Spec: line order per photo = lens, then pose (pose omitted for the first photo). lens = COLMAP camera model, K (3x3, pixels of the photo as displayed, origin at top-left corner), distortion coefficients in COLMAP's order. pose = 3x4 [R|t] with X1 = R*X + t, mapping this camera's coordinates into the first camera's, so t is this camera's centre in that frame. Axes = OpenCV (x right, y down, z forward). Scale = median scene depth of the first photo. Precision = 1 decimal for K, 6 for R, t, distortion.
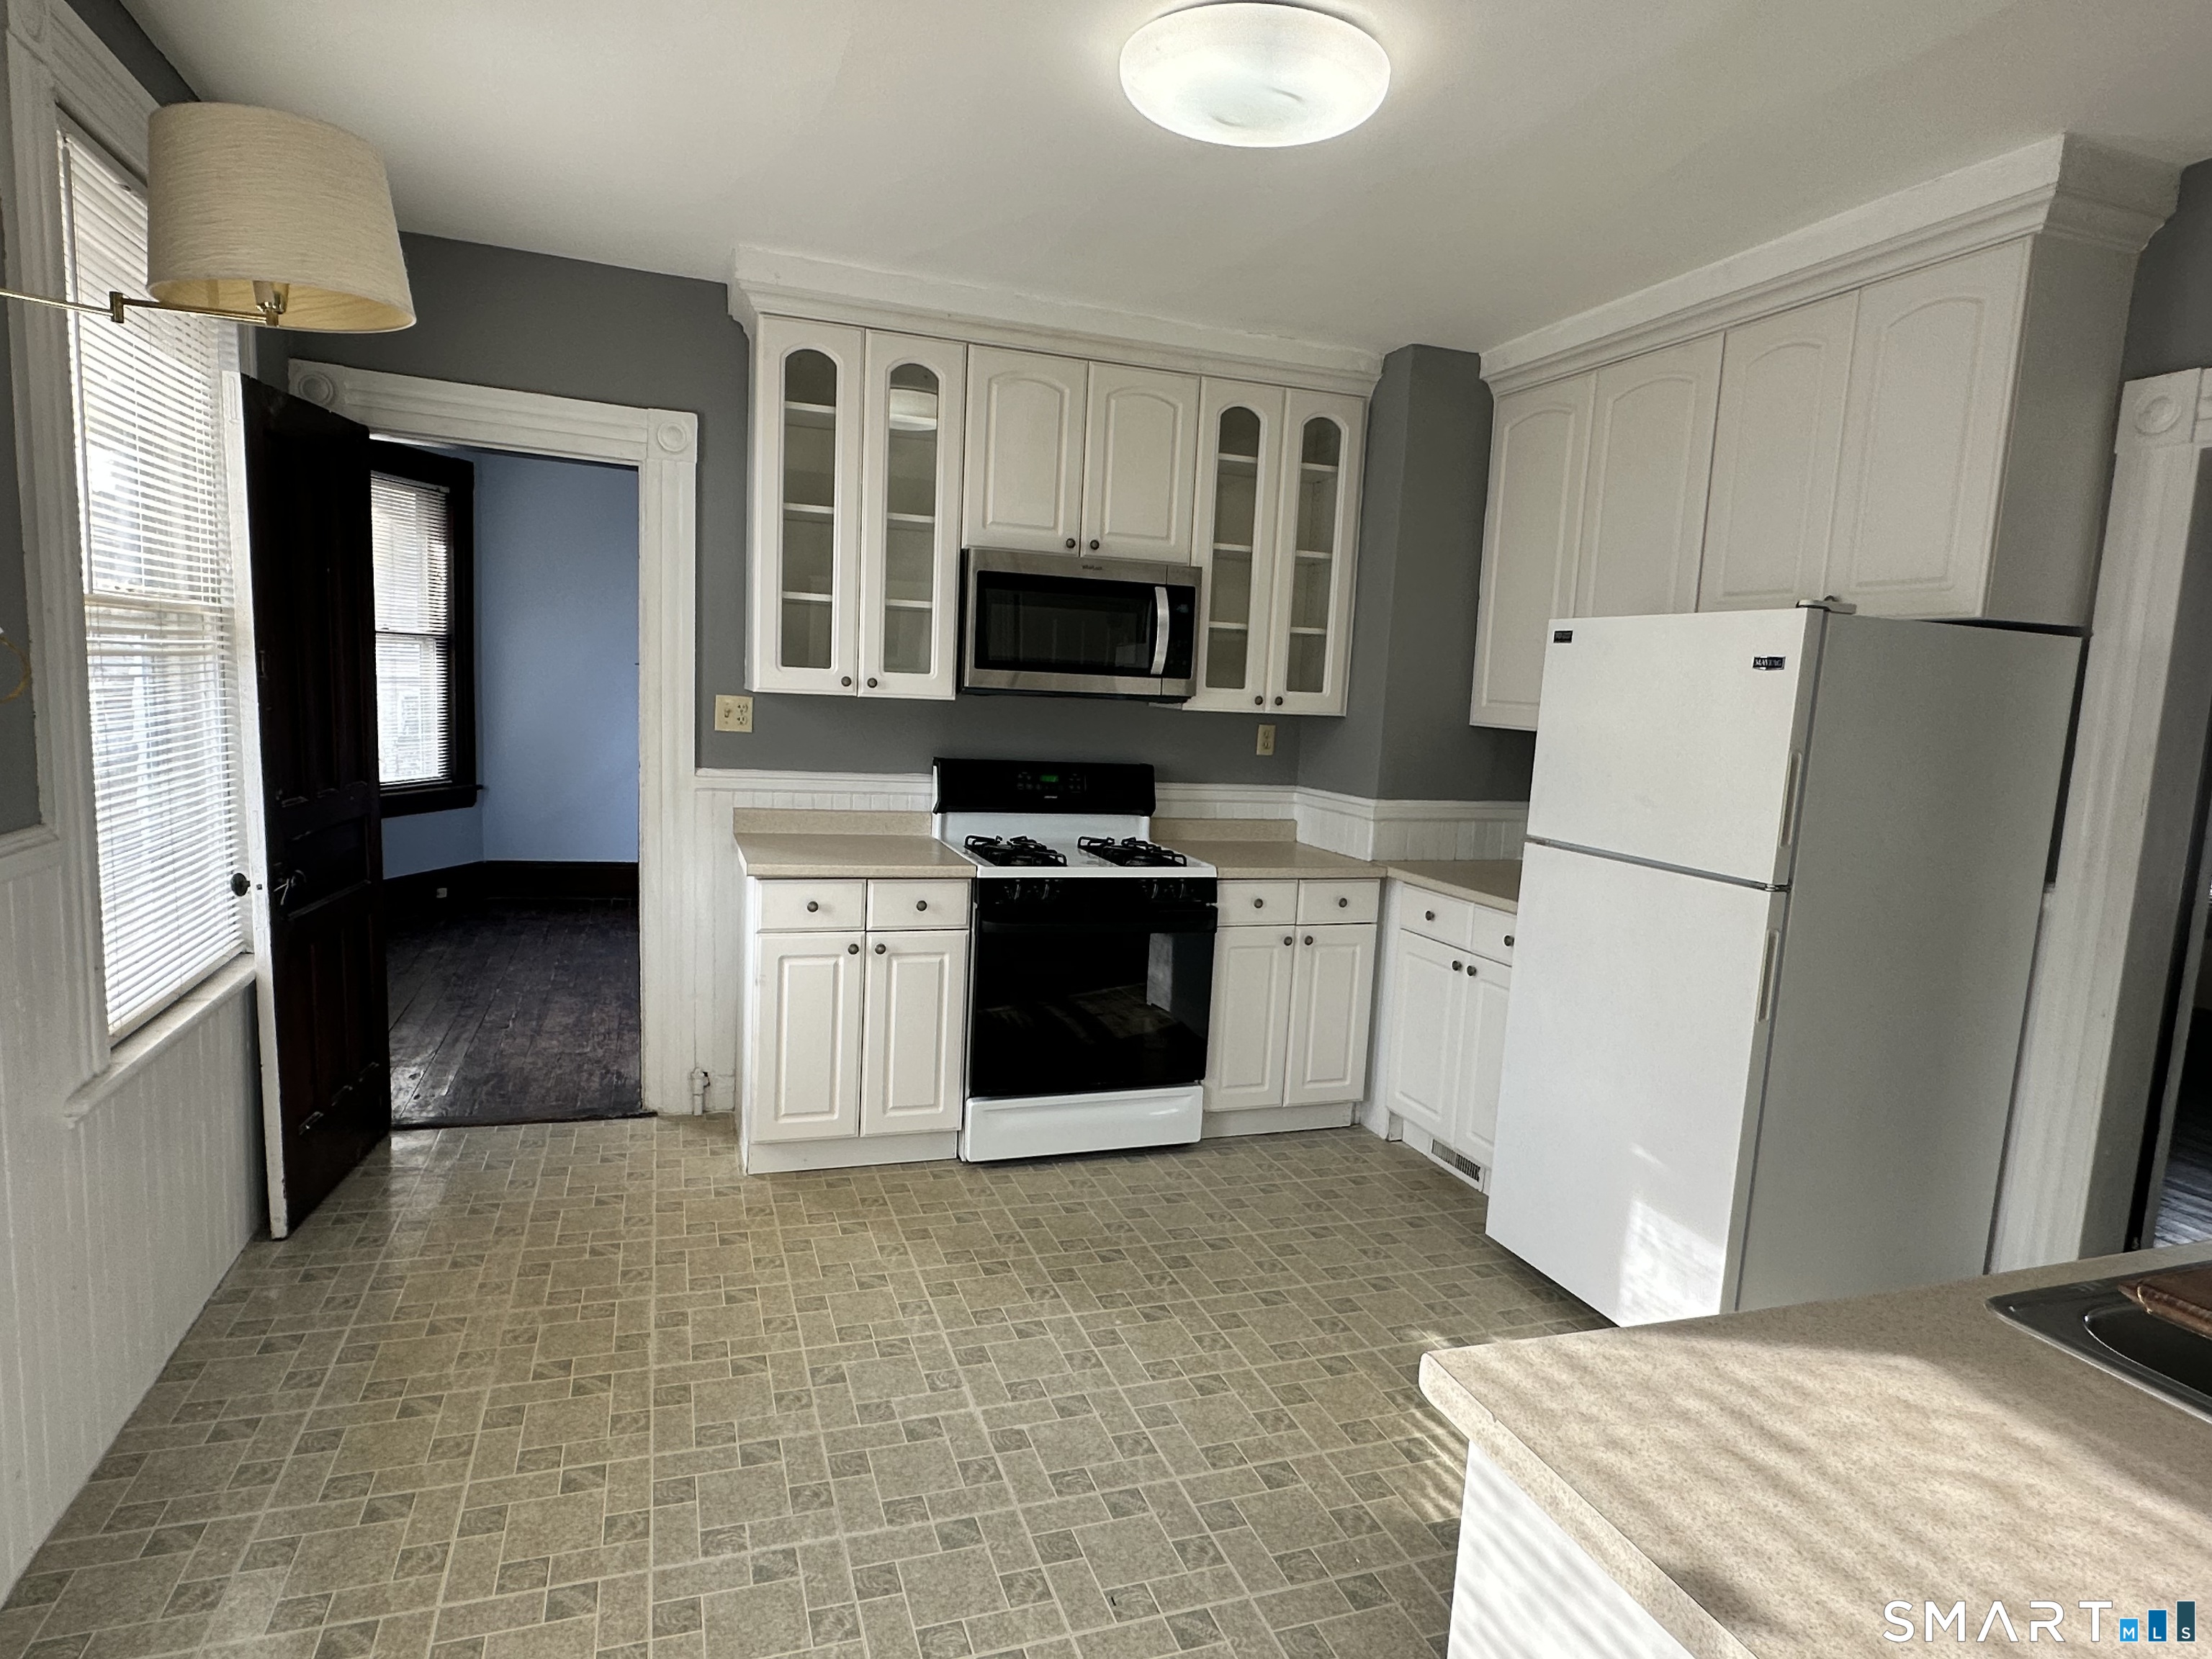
lens RADIAL K [[1251.5, 0, 1108.6], [0, 1251.5, 830.6], [0, 0, 1]] dist [-0.000737, -0.003770]
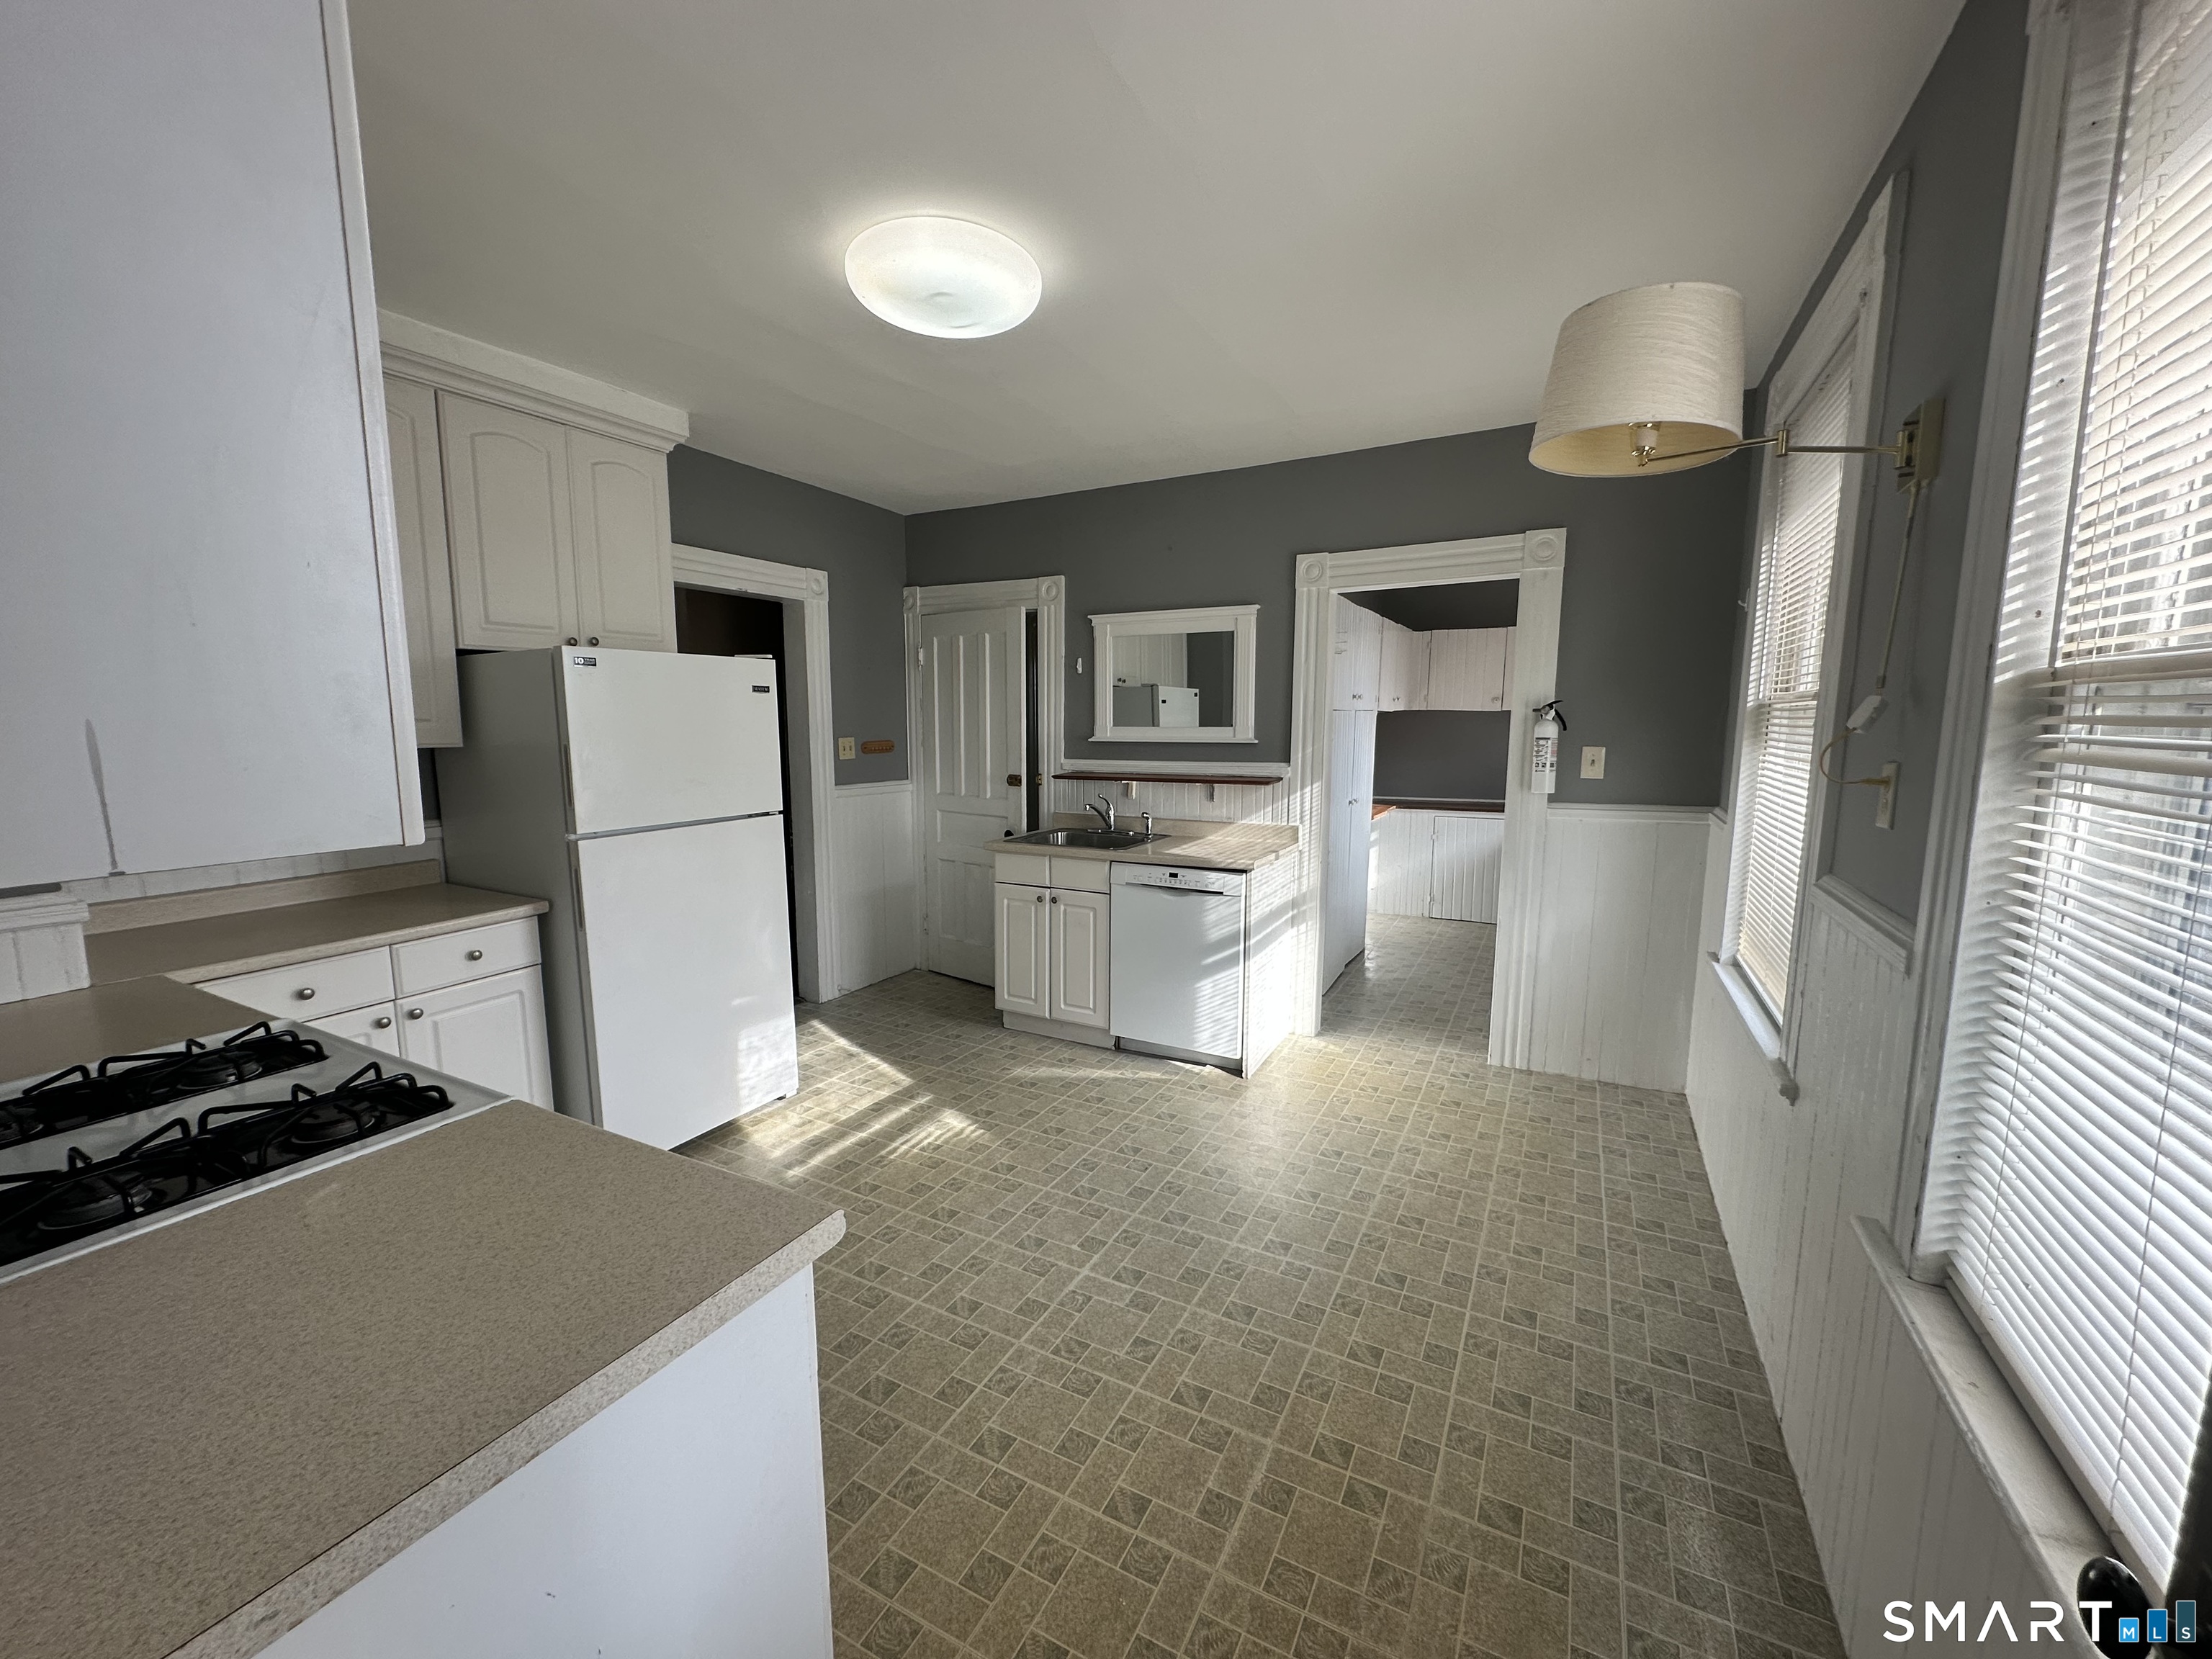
lens RADIAL K [[882.9, 0, 1094.7], [0, 882.9, 827.2], [0, 0, 1]] dist [0.000152, 0.000055]
pose [[-0.663907, -0.142017, 0.734206, -0.519814], [0.060155, 0.968478, 0.241727, -0.155389], [-0.745391, 0.204651, -0.634436, 1.054207]]
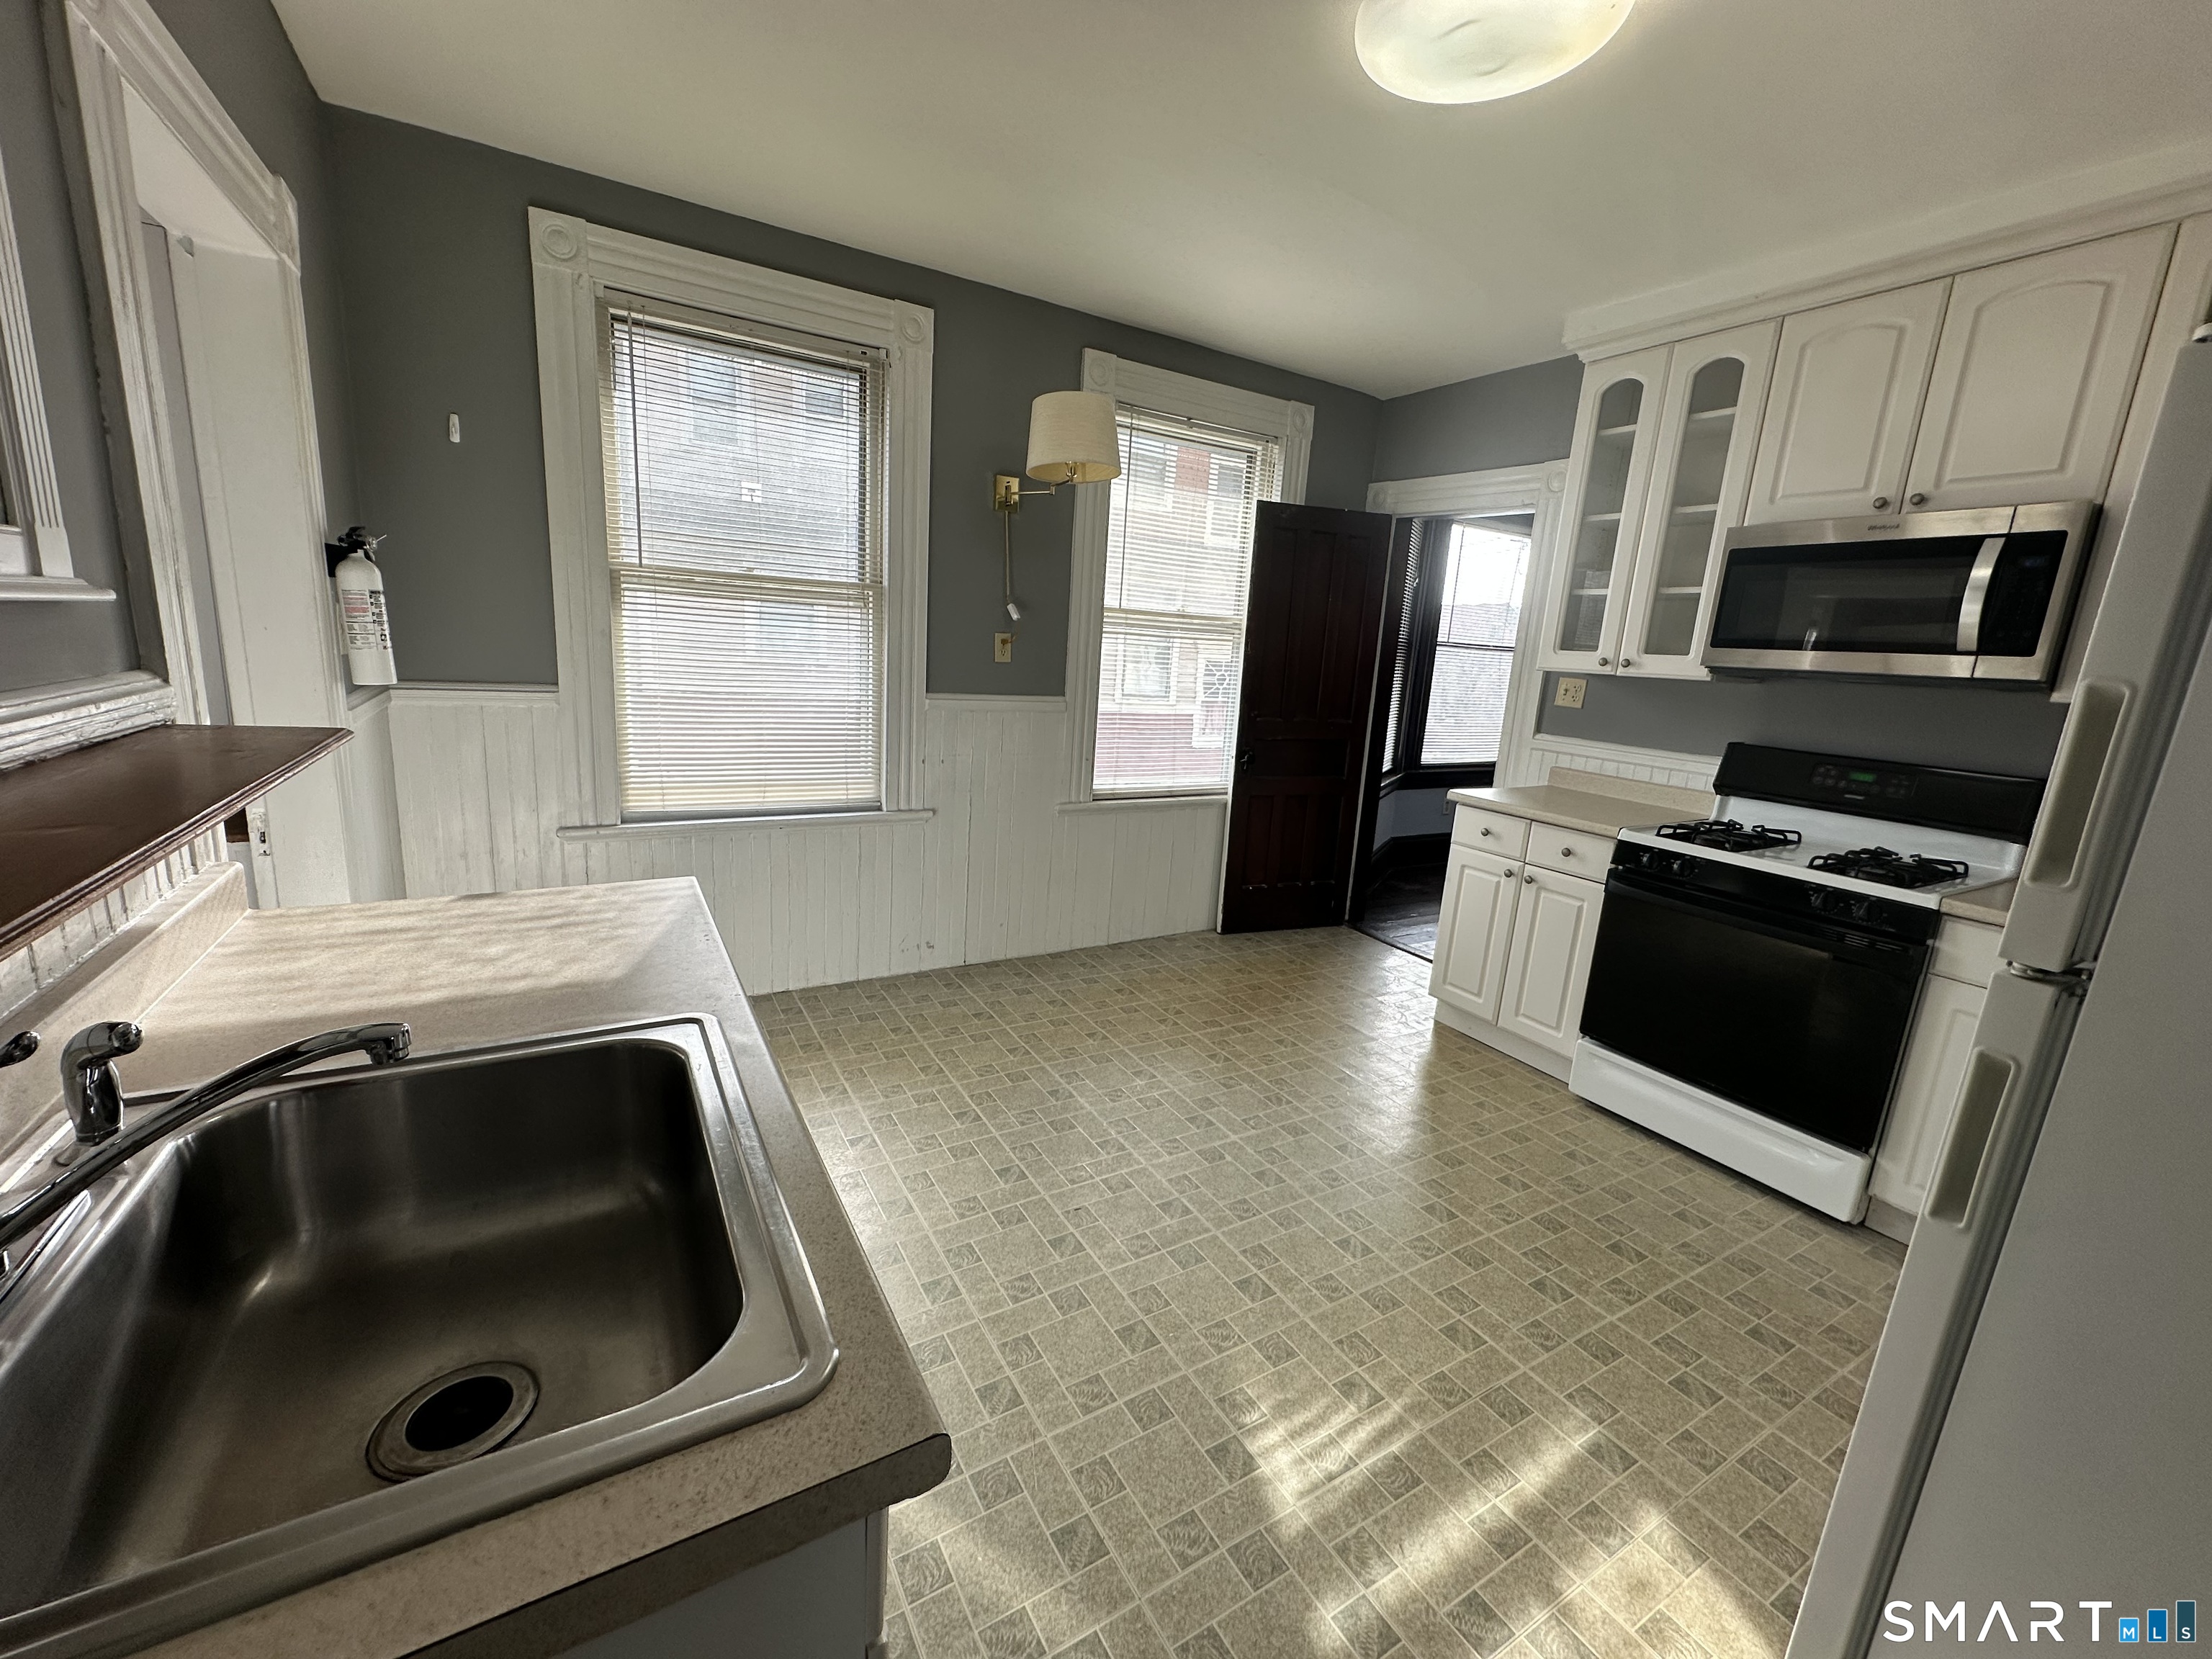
lens RADIAL K [[882.9, 0, 1104.4], [0, 882.9, 828.4], [0, 0, 1]] dist [0.000152, 0.000055]
pose [[0.192327, 0.163680, -0.967584, 0.558063], [-0.171360, 0.976445, 0.131118, 0.005033], [0.966254, 0.140588, 0.215845, 0.415410]]
